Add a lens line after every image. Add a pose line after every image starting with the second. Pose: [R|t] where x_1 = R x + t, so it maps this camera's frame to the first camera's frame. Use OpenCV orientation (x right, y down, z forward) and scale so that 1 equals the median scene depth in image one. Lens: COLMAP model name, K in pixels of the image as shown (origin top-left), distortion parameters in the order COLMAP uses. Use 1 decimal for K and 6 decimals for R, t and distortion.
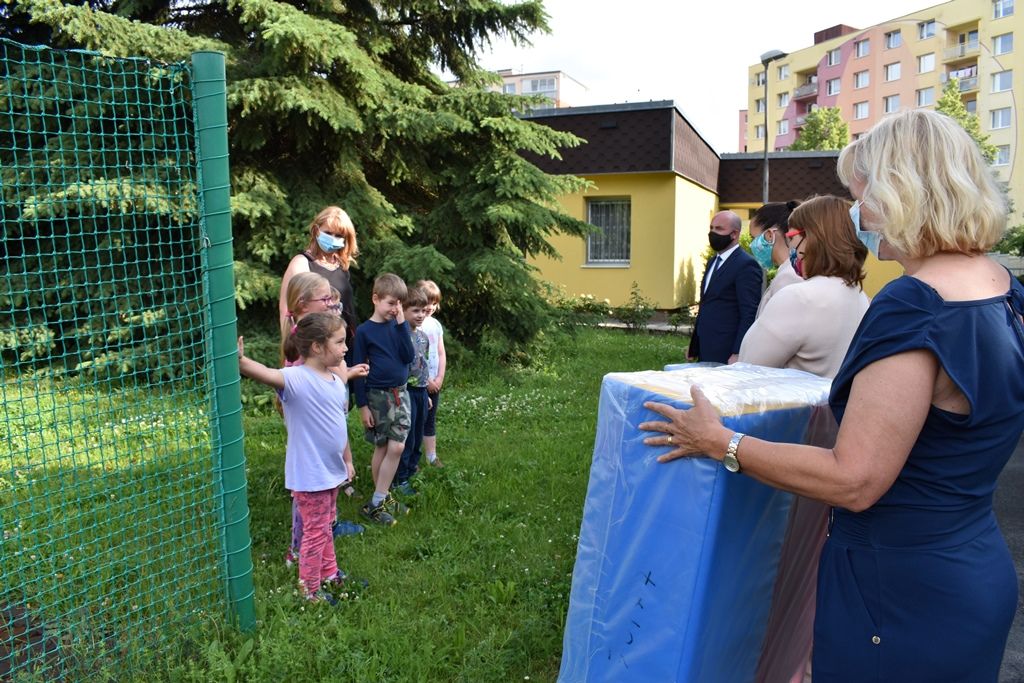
lens RADIAL K [[806.1, 0, 513.8], [0, 806.1, 344.7], [0, 0, 1]] dist [-0.094071, 0.014111]
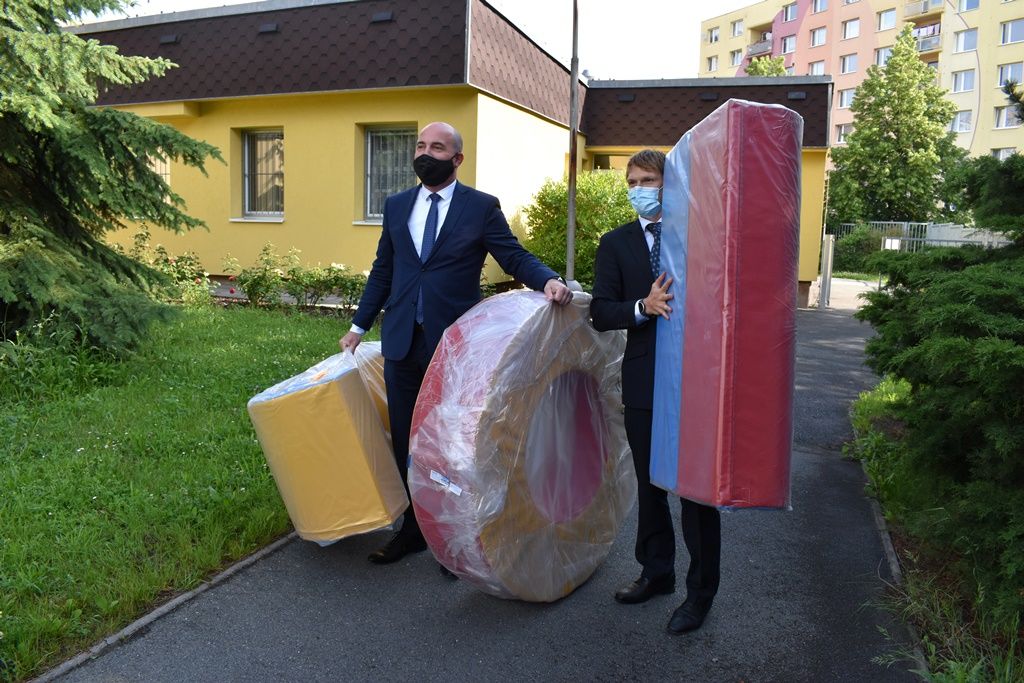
lens RADIAL K [[806.1, 0, 511.5], [0, 806.1, 349.1], [0, 0, 1]] dist [-0.094071, 0.014111]
pose [[0.998899, 0.018679, 0.043023, 0.353181], [-0.020739, 0.998634, 0.047953, -0.042133], [-0.042069, -0.048793, 0.997923, 0.518065]]
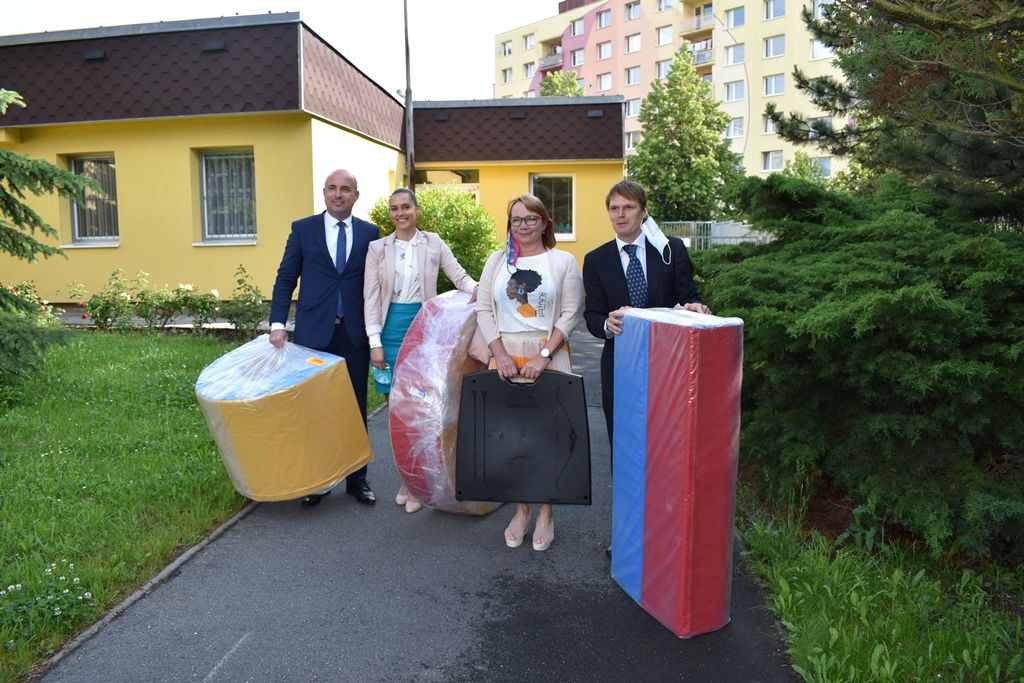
lens RADIAL K [[806.1, 0, 514.2], [0, 806.1, 349.6], [0, 0, 1]] dist [-0.094071, 0.014111]
pose [[0.960036, -0.048425, 0.275654, 0.291388], [0.039070, 0.998462, 0.039333, -0.035188], [-0.277135, -0.026991, 0.960452, 0.415806]]
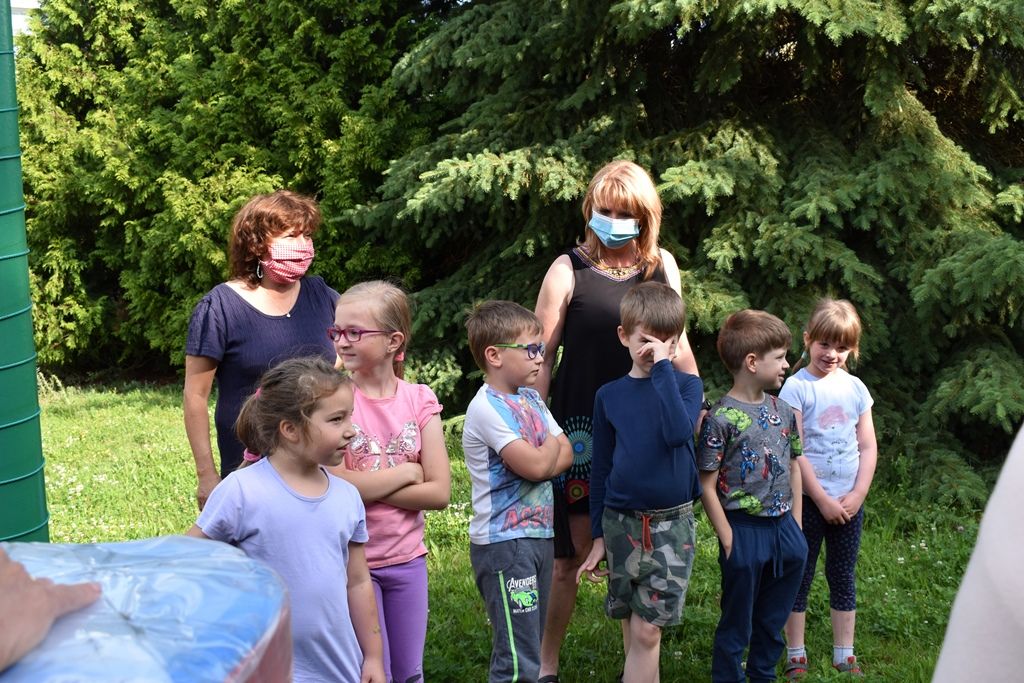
lens RADIAL K [[1121.3, 0, 532.9], [0, 1121.3, 368.7], [0, 0, 1]] dist [-0.071926, 0.000000]
pose [[0.754465, 0.038645, -0.655202, 0.110287], [-0.052730, 0.998607, -0.001818, -0.013918], [0.654219, 0.035920, 0.755451, 0.190845]]
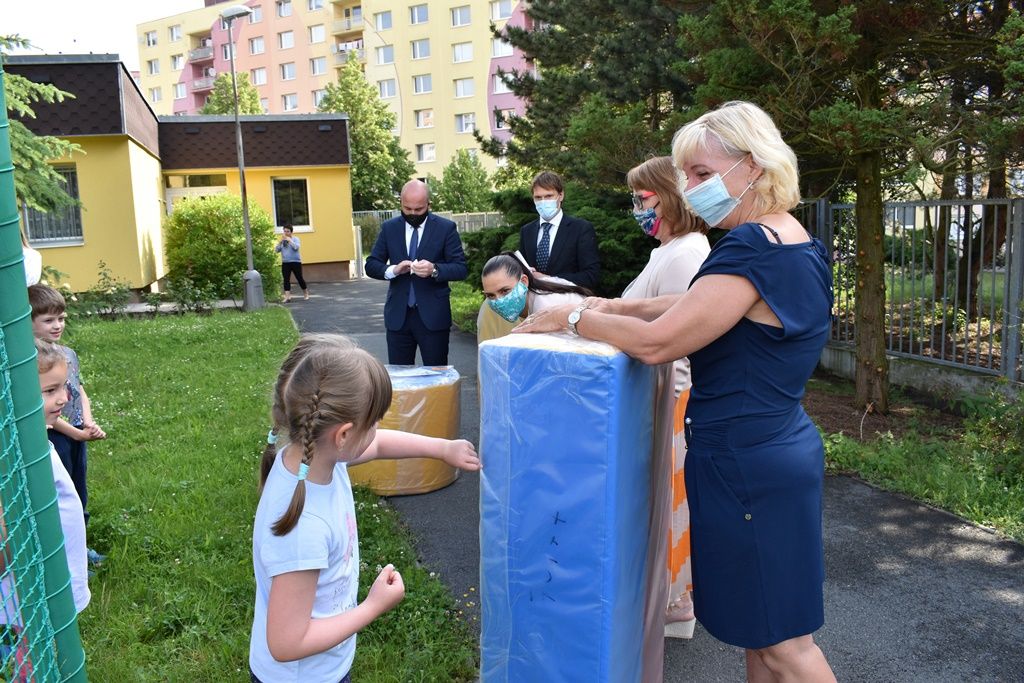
lens RADIAL K [[806.1, 0, 520.2], [0, 806.1, 346.4], [0, 0, 1]] dist [-0.094071, 0.014111]
pose [[0.747552, -0.138512, 0.649600, -0.122136], [0.110433, 0.990321, 0.084078, -0.011291], [-0.654958, 0.008885, 0.755613, 0.084552]]
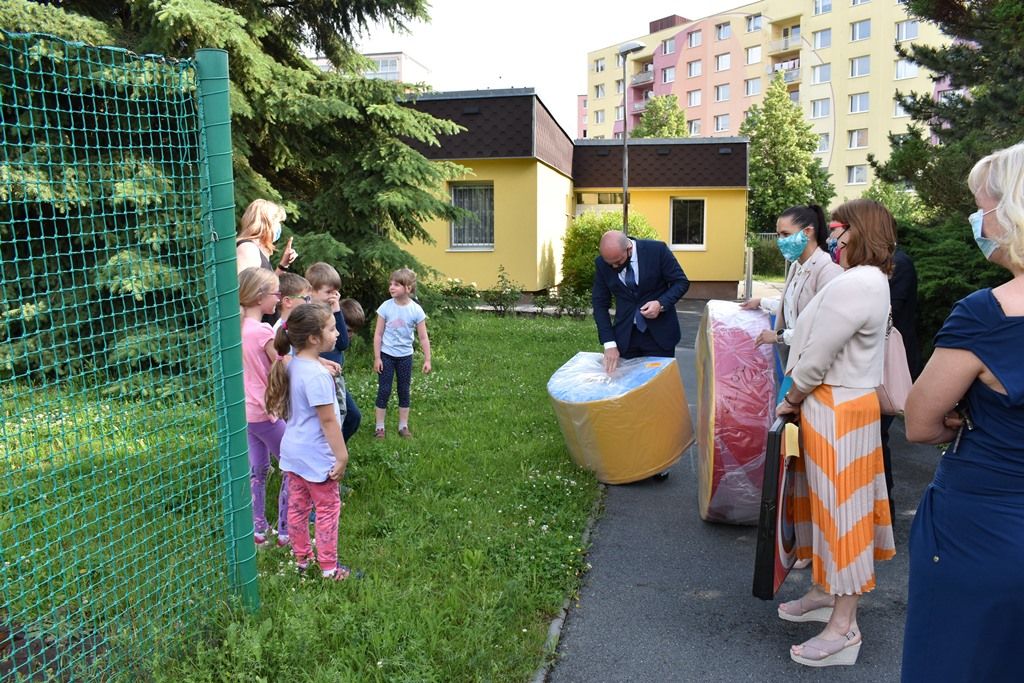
lens RADIAL K [[806.1, 0, 513.3], [0, 806.1, 346.5], [0, 0, 1]] dist [-0.094071, 0.014111]
pose [[0.981195, -0.028730, 0.190869, -0.053523], [0.024228, 0.999371, 0.025878, -0.001198], [-0.191492, -0.020767, 0.981274, -0.021236]]
